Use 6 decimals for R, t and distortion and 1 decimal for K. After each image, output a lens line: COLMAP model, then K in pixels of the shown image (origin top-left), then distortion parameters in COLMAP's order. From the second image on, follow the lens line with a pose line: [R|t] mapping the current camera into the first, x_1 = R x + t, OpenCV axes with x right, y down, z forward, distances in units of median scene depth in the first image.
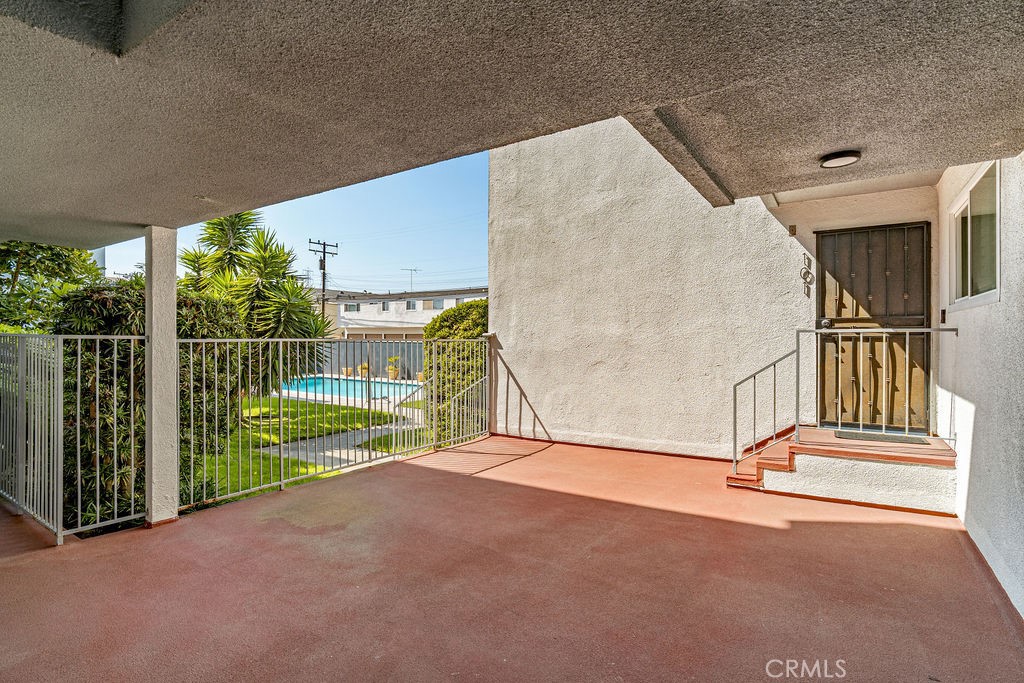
lens RADIAL K [[509.2, 0, 509.4], [0, 509.2, 339.8], [0, 0, 1]] dist [-0.001850, -0.000028]
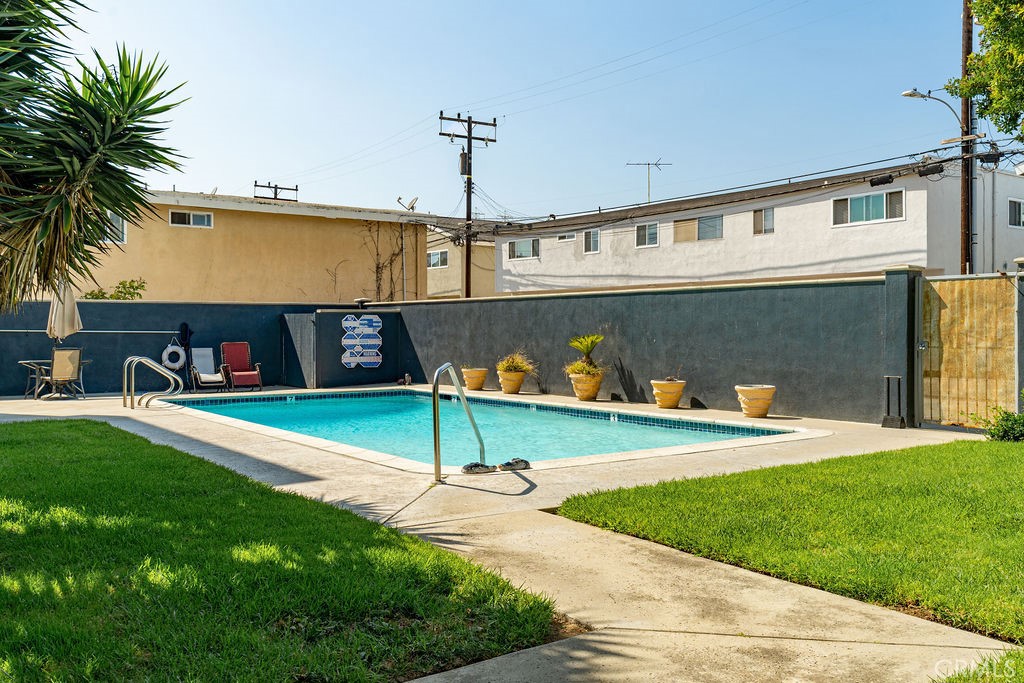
lens RADIAL K [[900.7, 0, 509.6], [0, 900.7, 341.0], [0, 0, 1]] dist [0.002257, 0.000224]
pose [[0.937597, -0.004862, -0.347689, -0.032062], [0.006433, 0.999974, 0.003365, 0.018404], [0.347664, -0.005392, 0.937604, 0.212636]]
